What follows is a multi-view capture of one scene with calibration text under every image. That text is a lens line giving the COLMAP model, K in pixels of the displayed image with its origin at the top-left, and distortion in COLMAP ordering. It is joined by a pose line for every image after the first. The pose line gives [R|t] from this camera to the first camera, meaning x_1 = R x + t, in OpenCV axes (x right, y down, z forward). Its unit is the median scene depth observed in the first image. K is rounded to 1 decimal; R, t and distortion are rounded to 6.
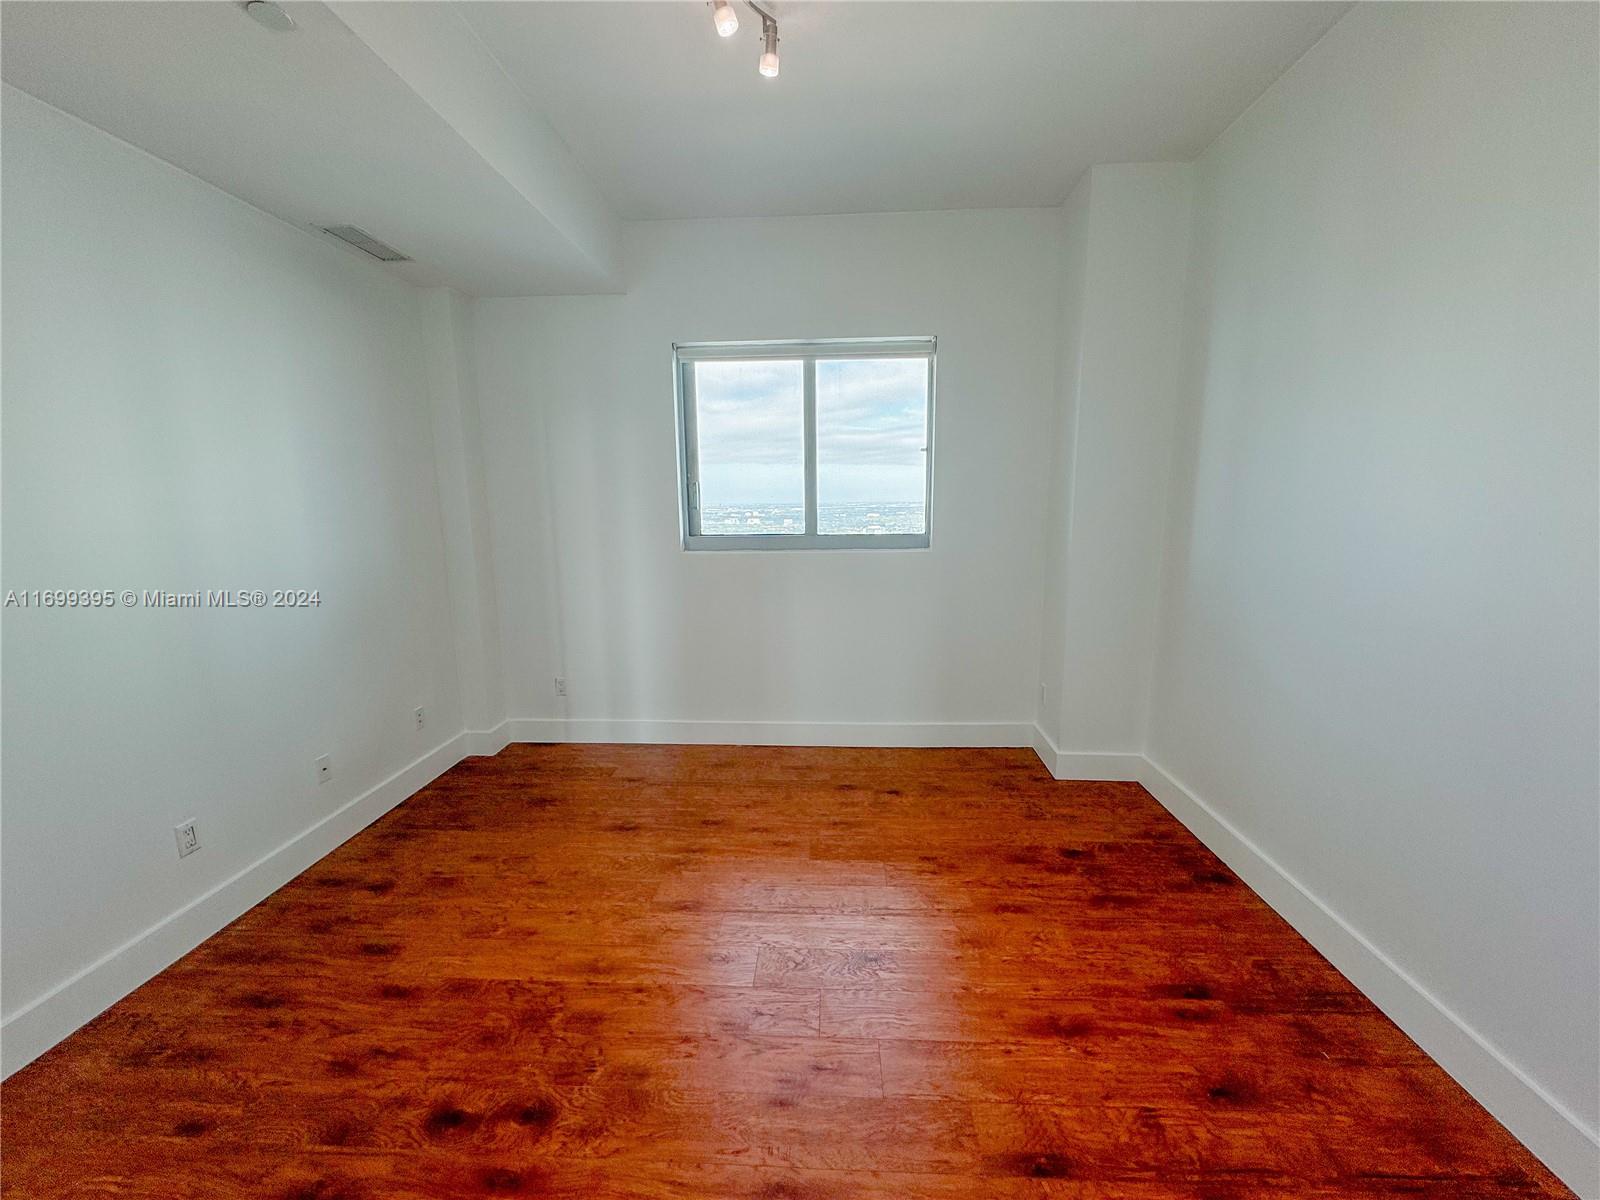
lens RADIAL K [[635.2, 0, 799.0], [0, 635.2, 600.9], [0, 0, 1]] dist [-0.002622, 0.000650]
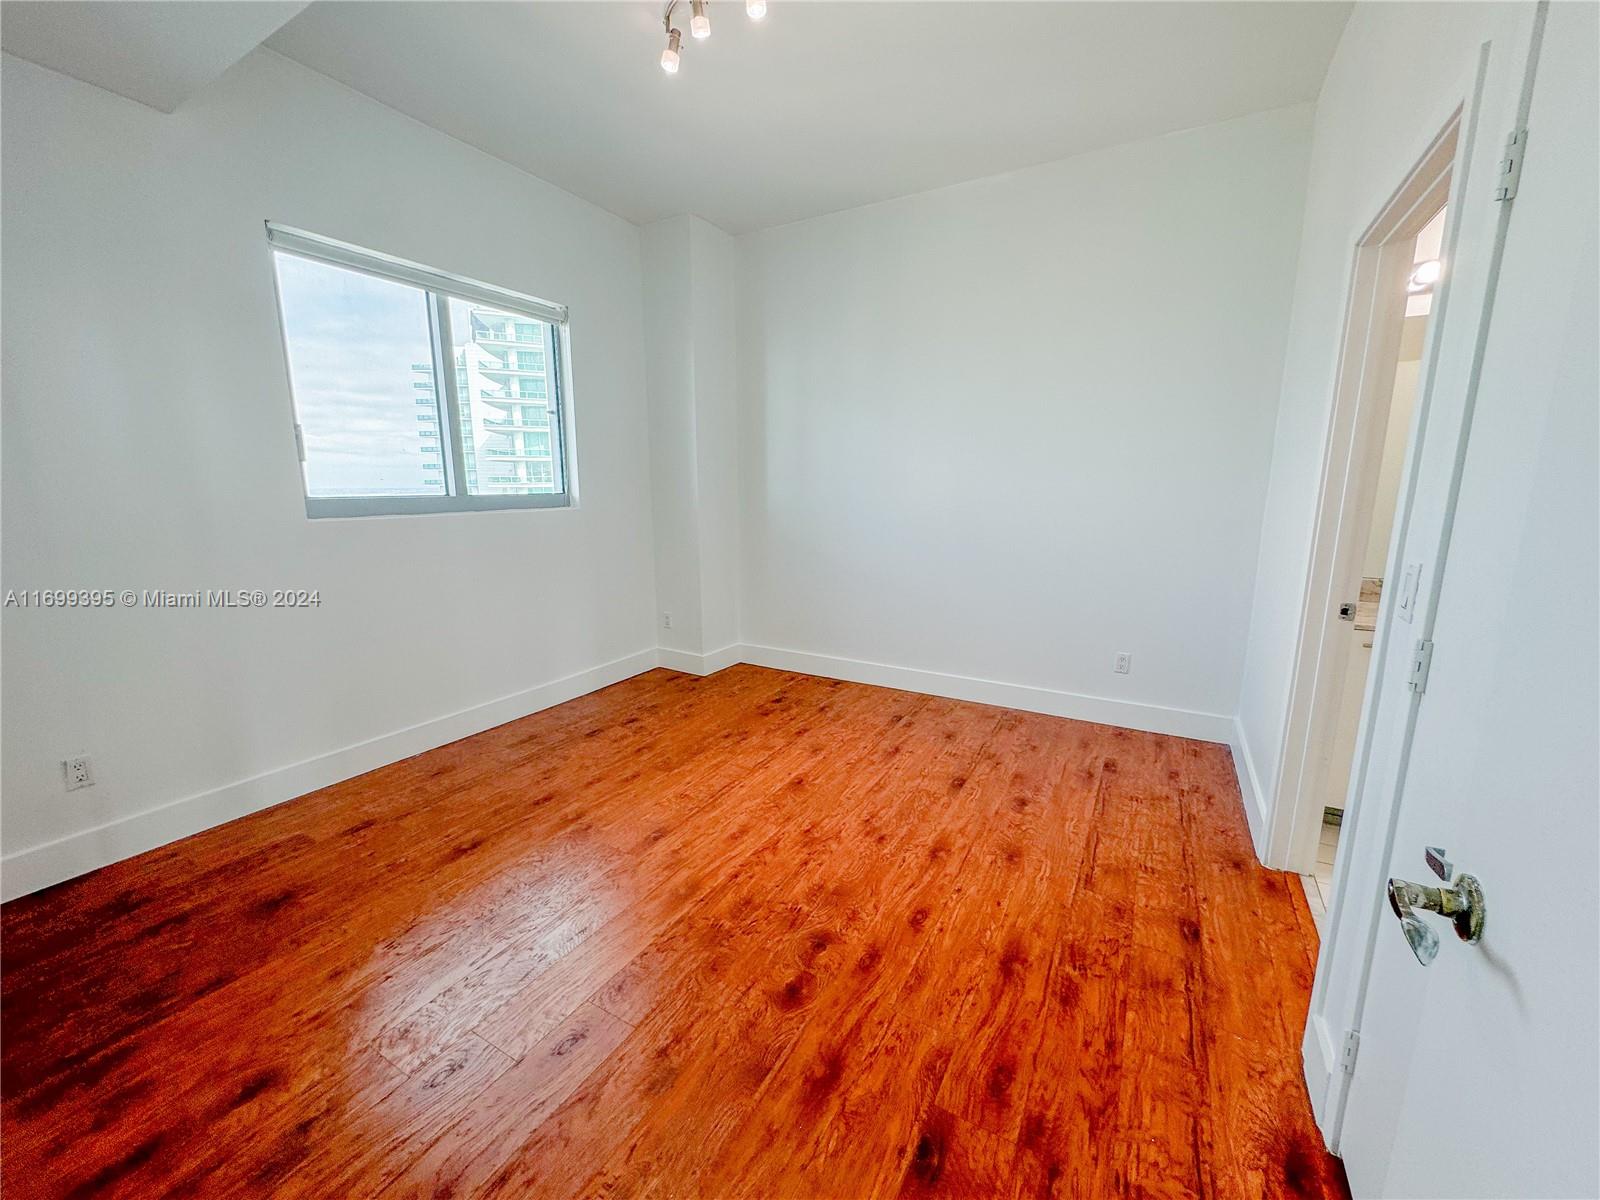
lens RADIAL K [[635.2, 0, 799.0], [0, 635.2, 600.9], [0, 0, 1]] dist [-0.002622, 0.000650]
pose [[0.448273, -0.151224, 0.881012, -0.677200], [0.137853, 0.985491, 0.099016, 0.023249], [-0.883203, 0.077064, 0.462616, 0.208336]]
